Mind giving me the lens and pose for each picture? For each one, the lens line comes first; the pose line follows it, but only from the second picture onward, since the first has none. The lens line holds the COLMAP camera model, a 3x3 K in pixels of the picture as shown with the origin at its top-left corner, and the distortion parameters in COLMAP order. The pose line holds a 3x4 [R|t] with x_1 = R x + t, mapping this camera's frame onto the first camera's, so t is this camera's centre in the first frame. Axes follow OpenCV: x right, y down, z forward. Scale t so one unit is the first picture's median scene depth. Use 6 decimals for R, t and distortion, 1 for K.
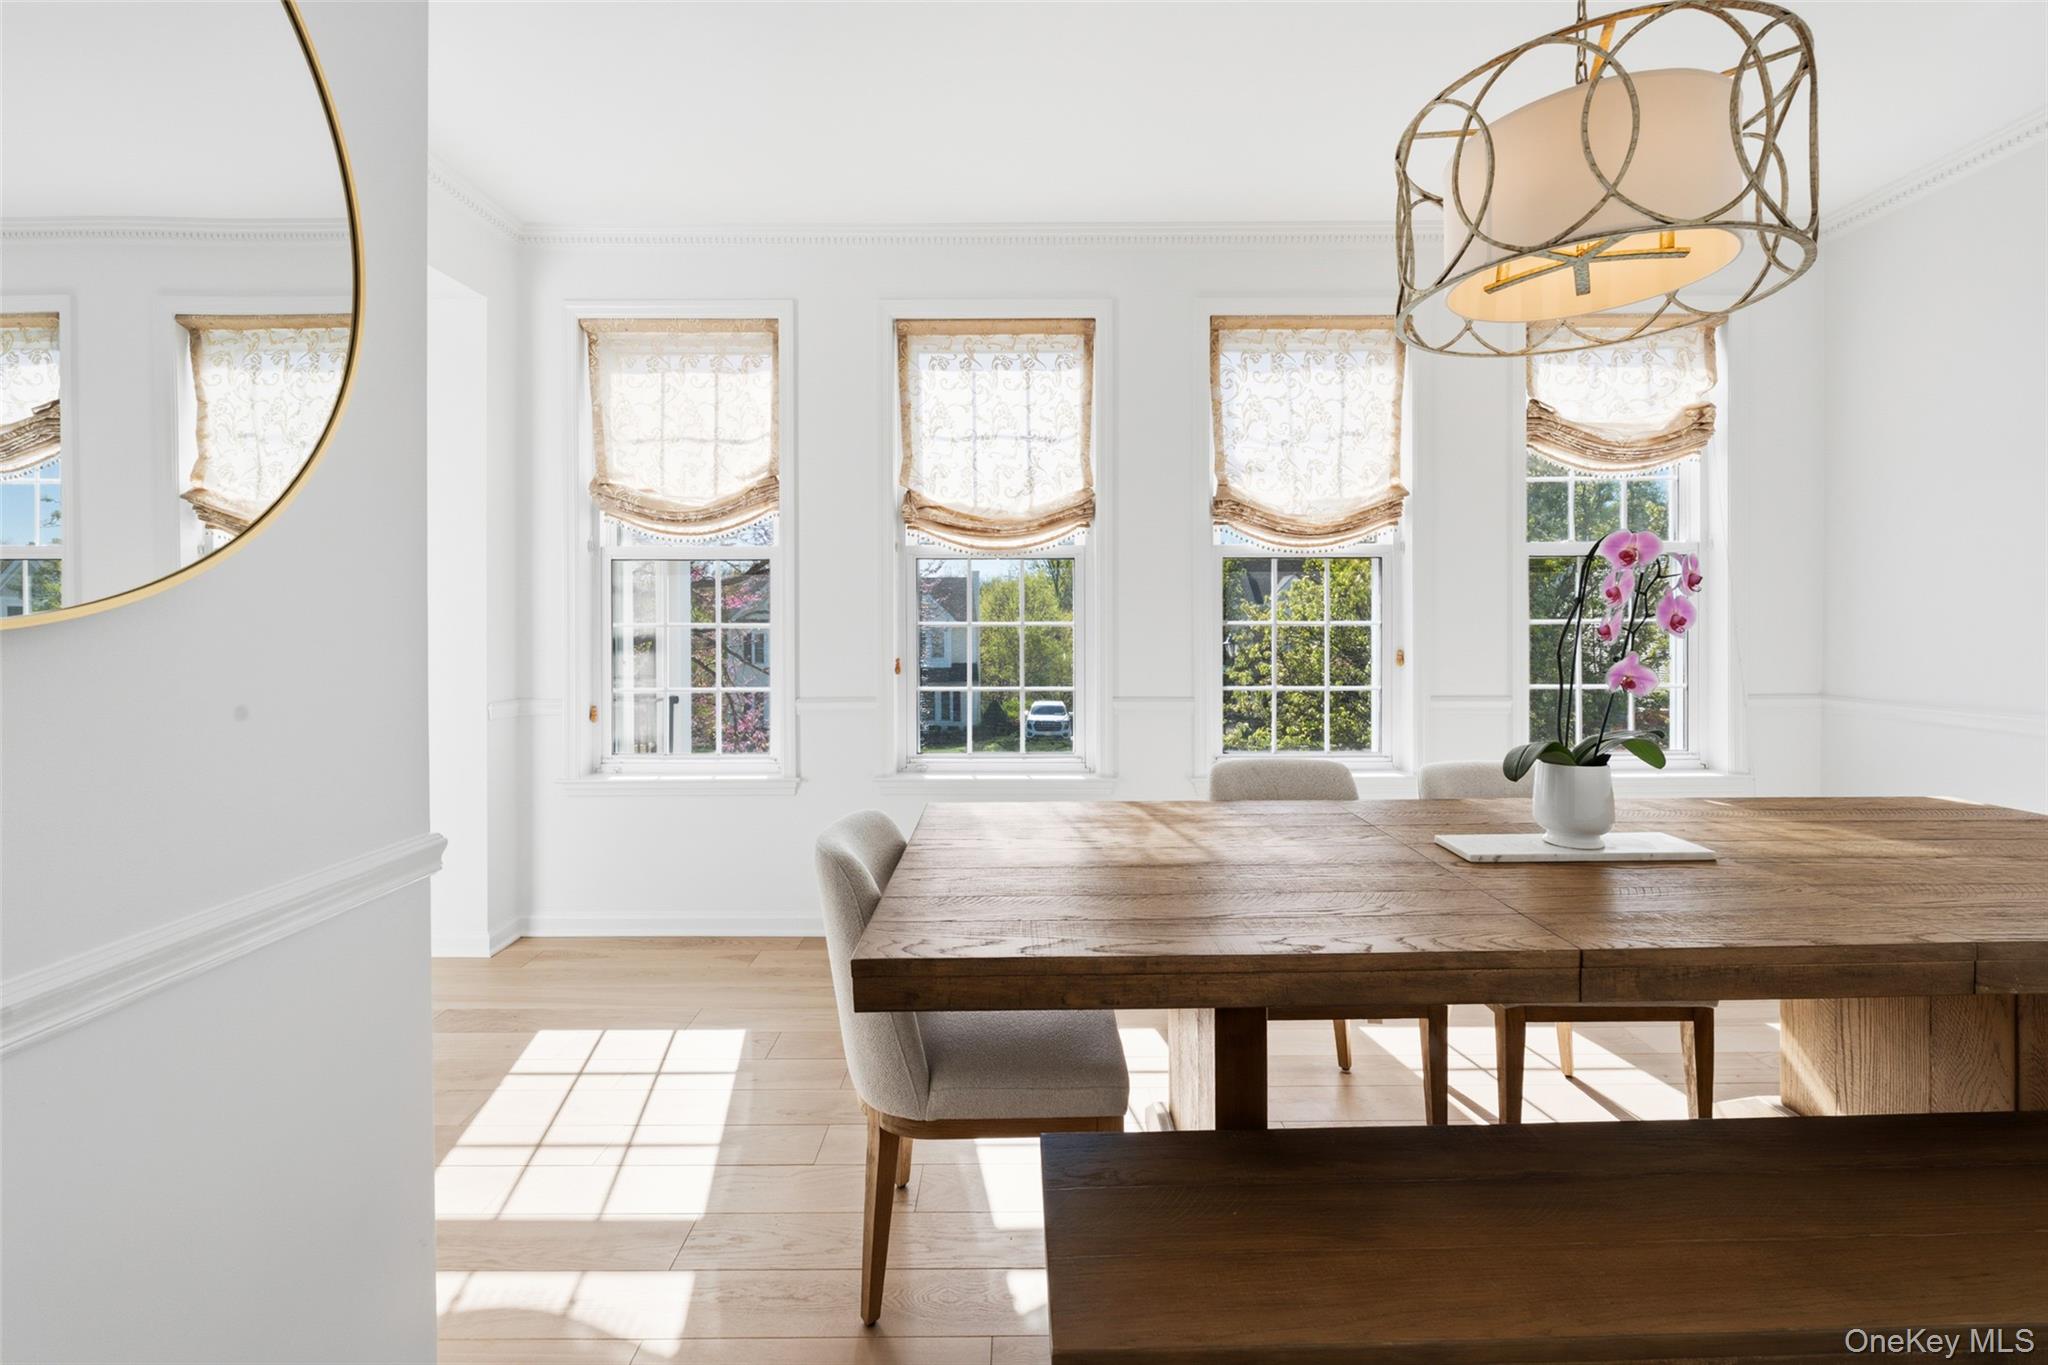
lens RADIAL K [[778.2, 0, 1024.0], [0, 778.2, 602.6], [0, 0, 1]] dist [-0.000074, -0.000055]
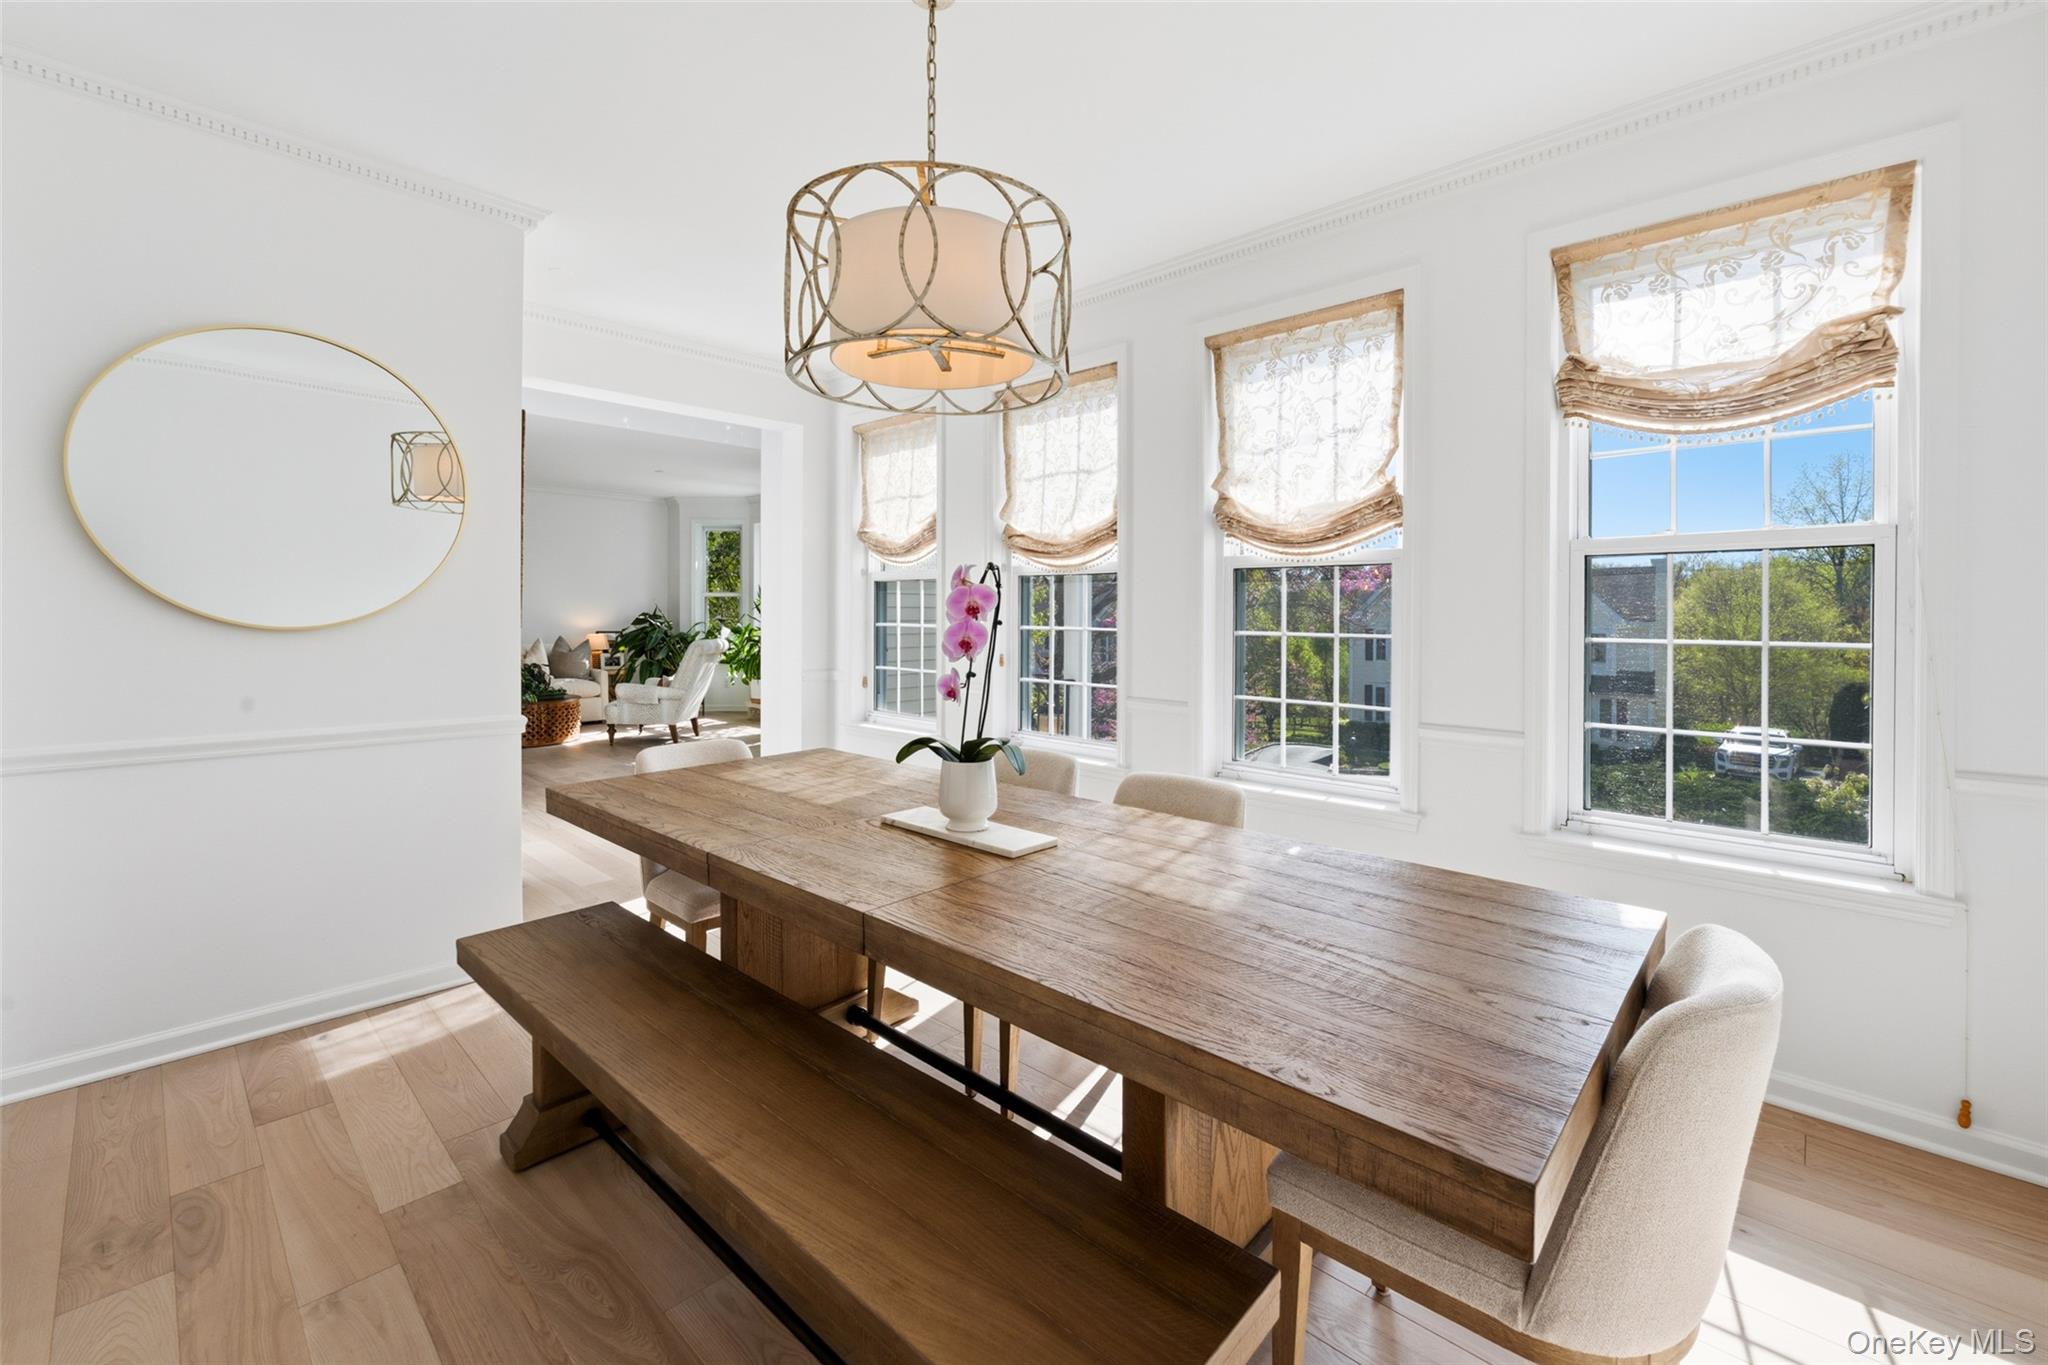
lens RADIAL K [[859.6, 0, 1015.0], [0, 859.6, 608.7], [0, 0, 1]] dist [0.000336, 0.000052]
pose [[0.717347, 0.005092, -0.696697, 0.850120], [-0.007067, 0.999975, 0.000032, -0.003553], [0.696680, 0.004901, 0.717366, -0.003900]]
